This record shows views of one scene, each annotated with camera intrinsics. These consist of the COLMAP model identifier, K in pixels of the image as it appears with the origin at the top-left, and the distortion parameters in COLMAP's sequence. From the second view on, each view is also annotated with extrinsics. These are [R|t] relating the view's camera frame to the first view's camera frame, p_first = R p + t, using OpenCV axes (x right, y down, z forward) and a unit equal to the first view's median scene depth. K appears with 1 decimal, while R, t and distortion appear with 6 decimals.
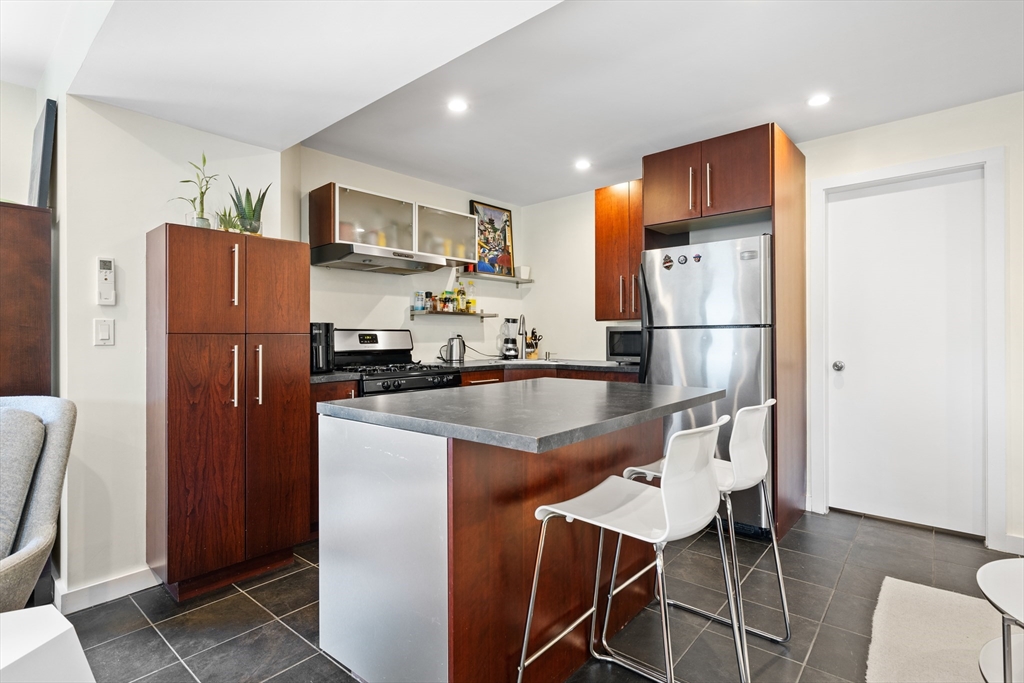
lens RADIAL K [[505.3, 0, 510.8], [0, 505.3, 339.6], [0, 0, 1]] dist [-0.000140, -0.000321]
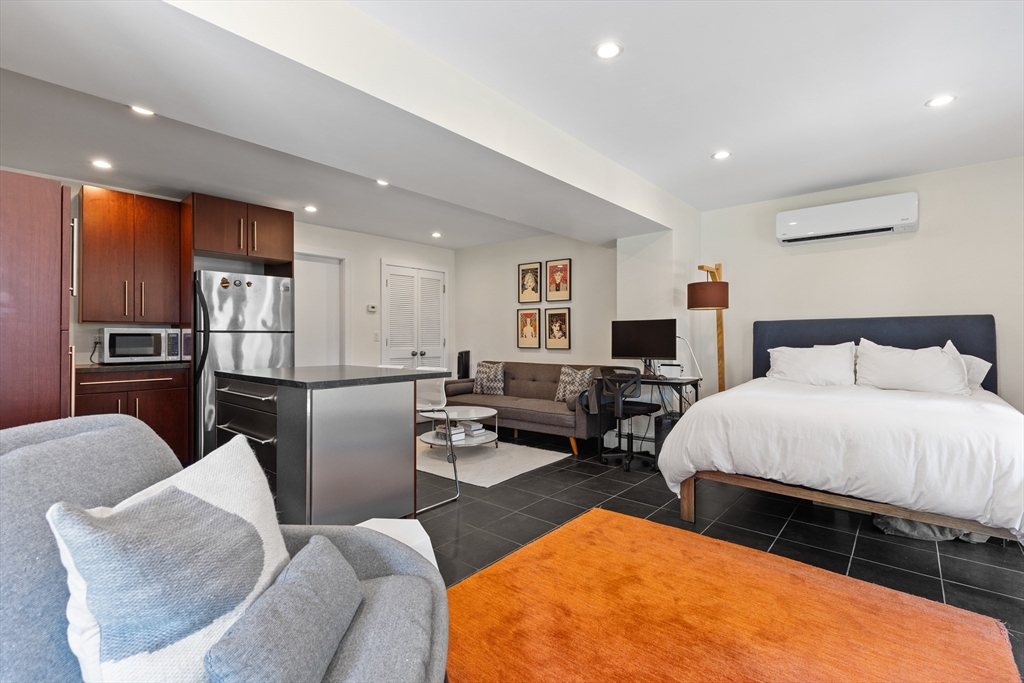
lens RADIAL K [[465.0, 0, 511.4], [0, 465.0, 337.5], [0, 0, 1]] dist [0.012311, -0.001987]
pose [[0.001964, 0.004574, 0.999988, -0.936296], [0.010416, 0.999935, -0.004594, 0.005204], [-0.999944, 0.010425, 0.001916, 0.238940]]
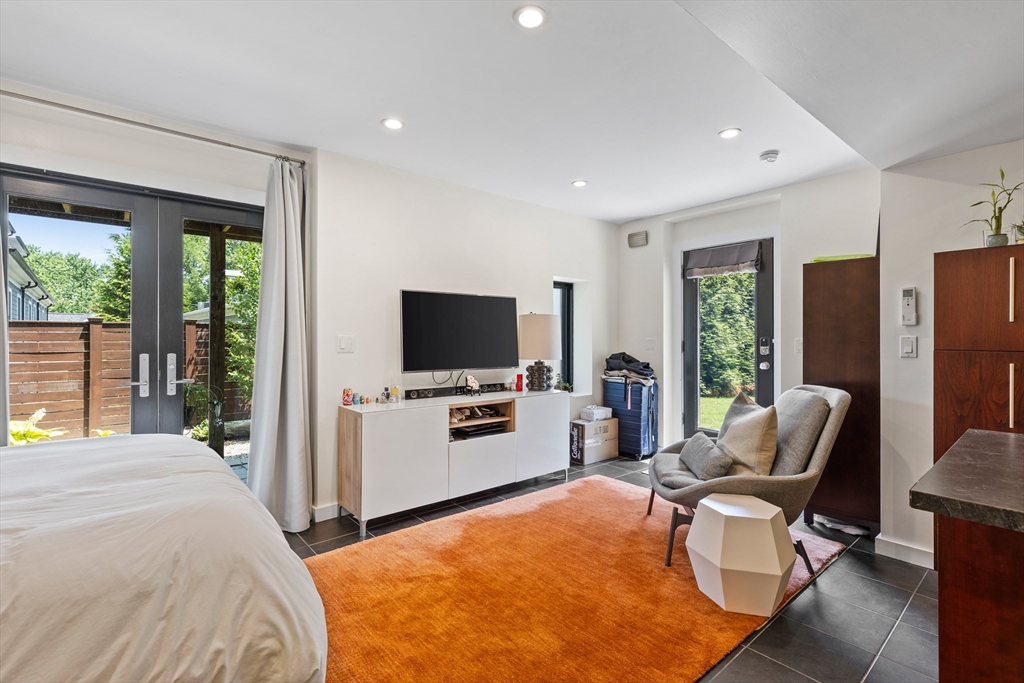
lens RADIAL K [[465.0, 0, 511.2], [0, 465.0, 336.3], [0, 0, 1]] dist [0.012311, -0.001987]
pose [[-0.167371, 0.005923, -0.985876, 0.395868], [-0.007012, 0.999950, 0.007198, -0.032473], [0.985869, 0.008118, -0.167321, 0.172343]]
